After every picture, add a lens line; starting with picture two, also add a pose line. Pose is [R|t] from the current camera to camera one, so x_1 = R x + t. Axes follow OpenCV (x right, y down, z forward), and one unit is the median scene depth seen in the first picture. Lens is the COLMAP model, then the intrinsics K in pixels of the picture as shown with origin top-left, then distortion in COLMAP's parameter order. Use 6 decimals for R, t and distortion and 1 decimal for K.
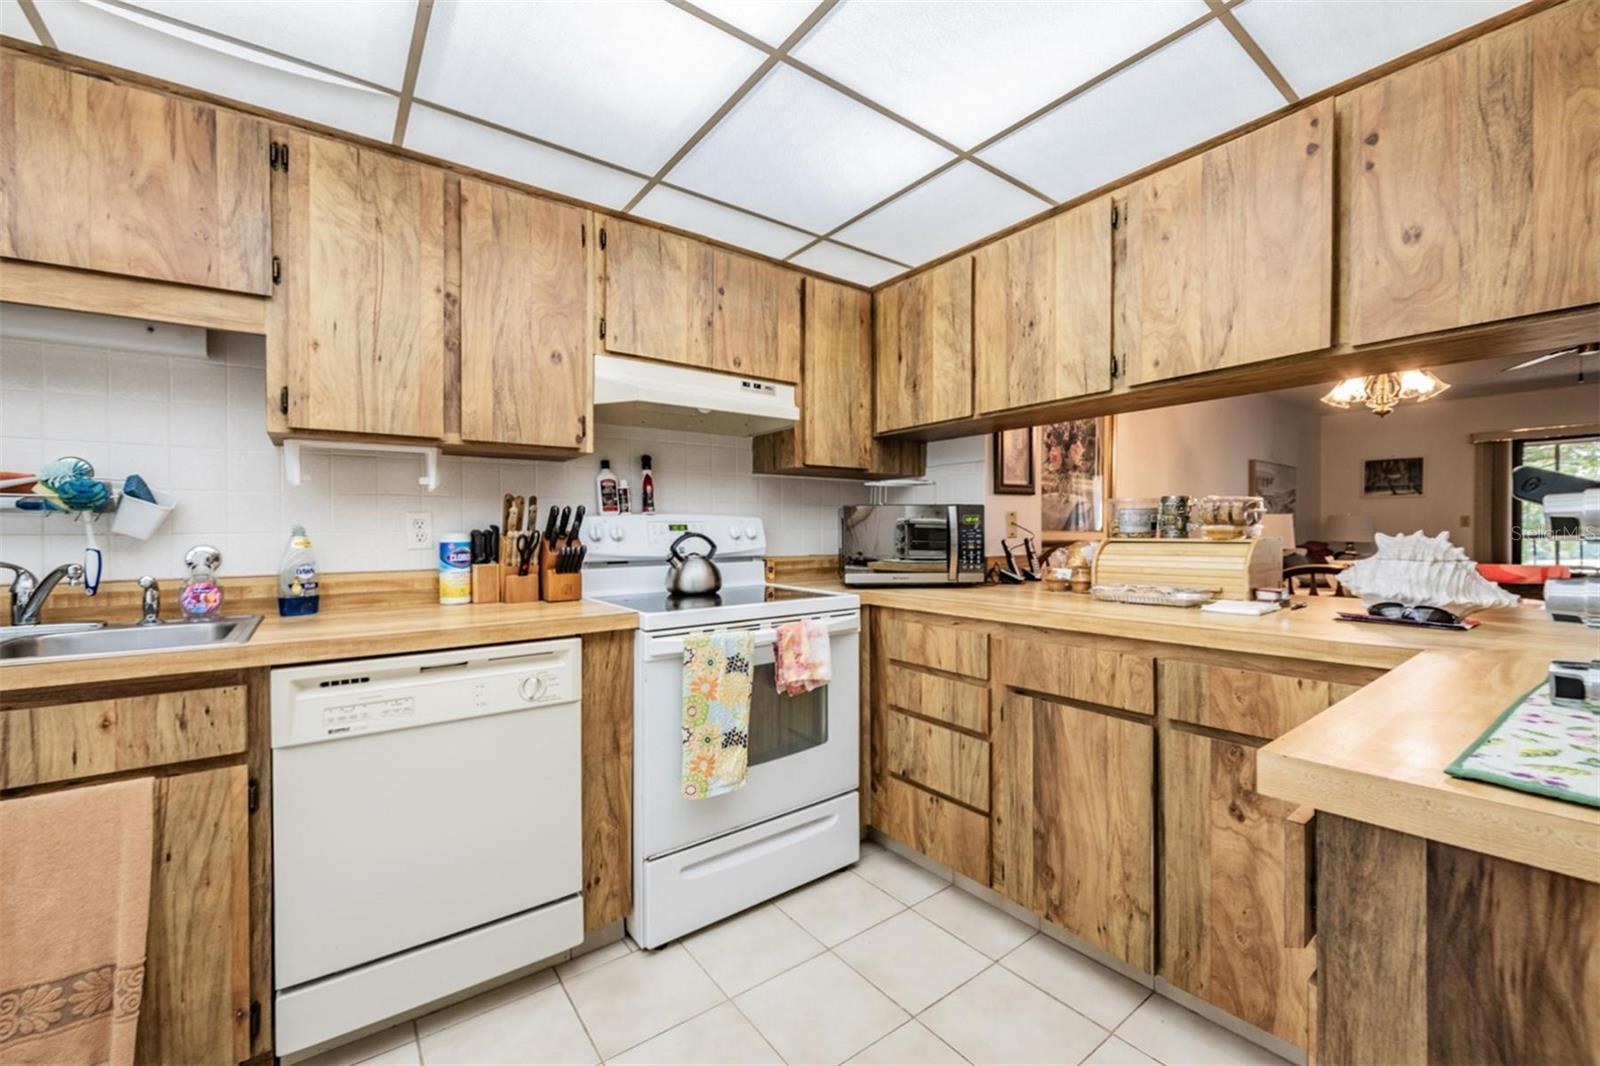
lens RADIAL K [[641.5, 0, 792.9], [0, 641.5, 531.8], [0, 0, 1]] dist [-0.006094, -0.003163]
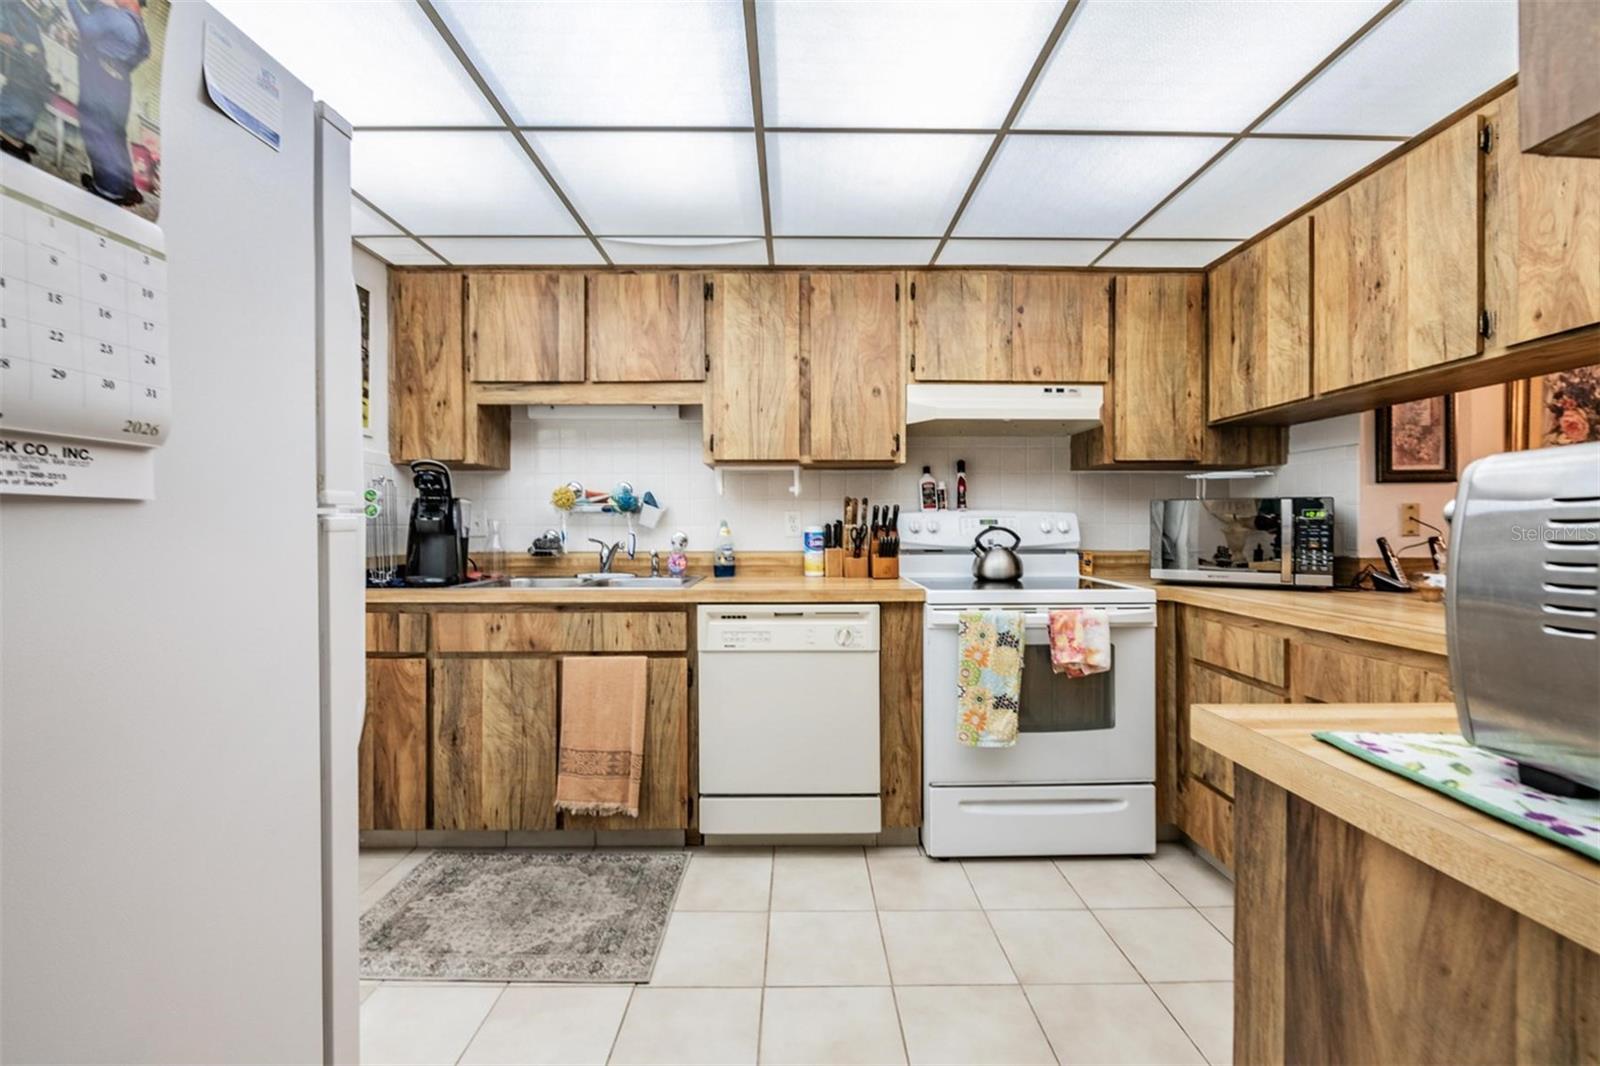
lens RADIAL K [[626.1, 0, 800.9], [0, 626.1, 539.4], [0, 0, 1]] dist [-0.000344, -0.006201]
pose [[0.814298, 0.019267, -0.580128, 0.272116], [-0.005421, 0.999658, 0.025591, -0.003181], [0.580422, -0.017694, 0.814123, -0.146255]]
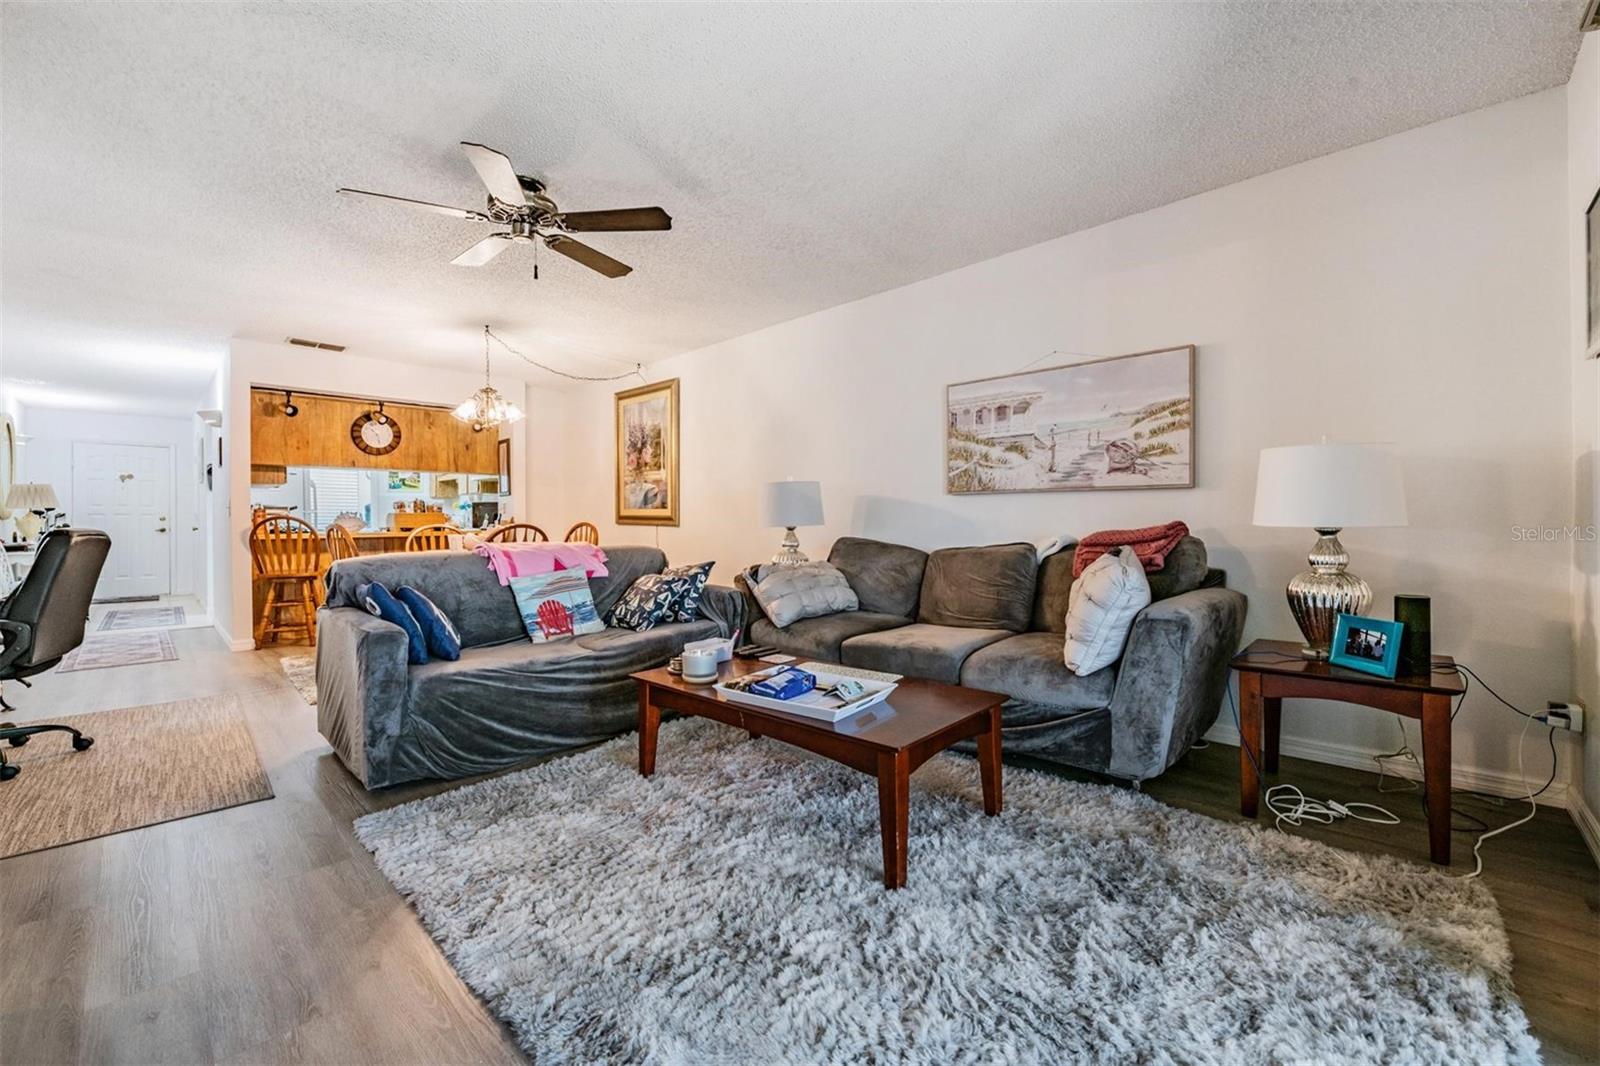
lens RADIAL K [[634.5, 0, 799.7], [0, 634.5, 526.0], [0, 0, 1]] dist [-0.003592, -0.010127]
pose [[0.157382, 0.015039, -0.987423, 4.297866], [0.005001, 0.999859, 0.016025, 0.032424], [0.987525, -0.007461, 0.157285, 2.559764]]
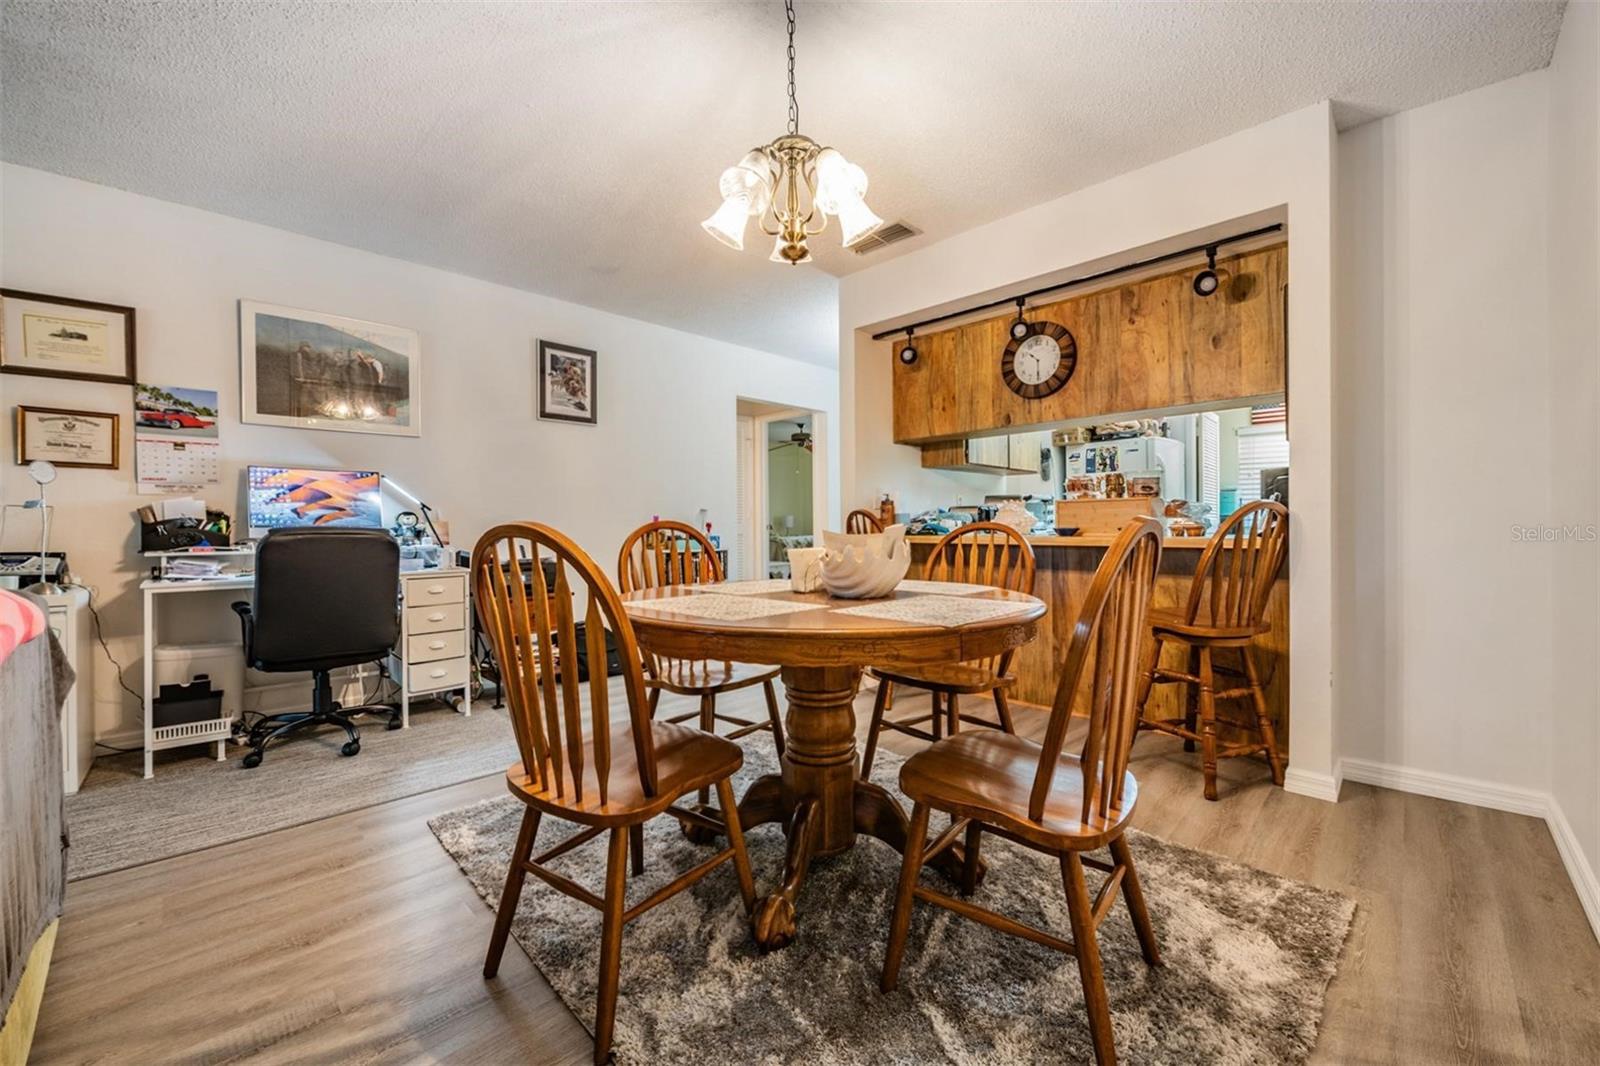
lens RADIAL K [[638.7, 0, 795.0], [0, 638.7, 530.6], [0, 0, 1]] dist [-0.004652, -0.004111]
pose [[-0.988581, 0.018532, -0.149545, 1.750395], [0.018210, 0.999828, 0.003523, 0.078830], [0.149585, 0.000760, -0.988749, 2.657171]]
